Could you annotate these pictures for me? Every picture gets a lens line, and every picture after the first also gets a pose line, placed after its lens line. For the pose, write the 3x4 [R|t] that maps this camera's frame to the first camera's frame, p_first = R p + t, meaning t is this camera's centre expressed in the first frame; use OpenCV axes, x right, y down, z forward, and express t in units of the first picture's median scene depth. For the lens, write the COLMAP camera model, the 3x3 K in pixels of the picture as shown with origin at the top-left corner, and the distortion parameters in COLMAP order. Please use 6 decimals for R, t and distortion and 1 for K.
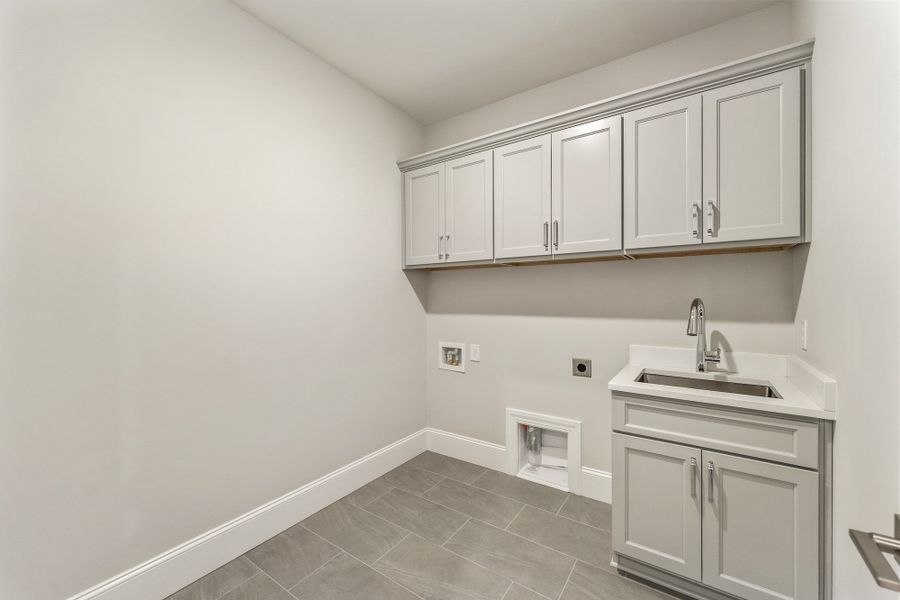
lens RADIAL K [[362.8, 0, 442.7], [0, 362.8, 298.3], [0, 0, 1]] dist [-0.000281, -0.000056]
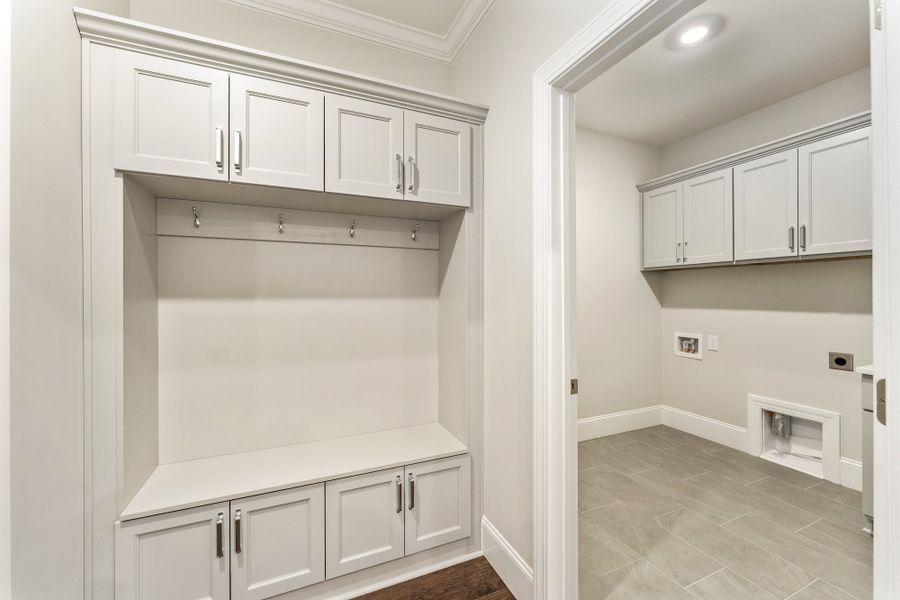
lens RADIAL K [[357.1, 0, 450.3], [0, 357.1, 294.8], [0, 0, 1]] dist [-0.001635, -0.000240]
pose [[0.858959, 0.000843, -0.512043, -0.049265], [-0.001697, 0.999998, -0.001201, 0.003594], [0.512041, 0.001900, 0.858959, -0.408276]]
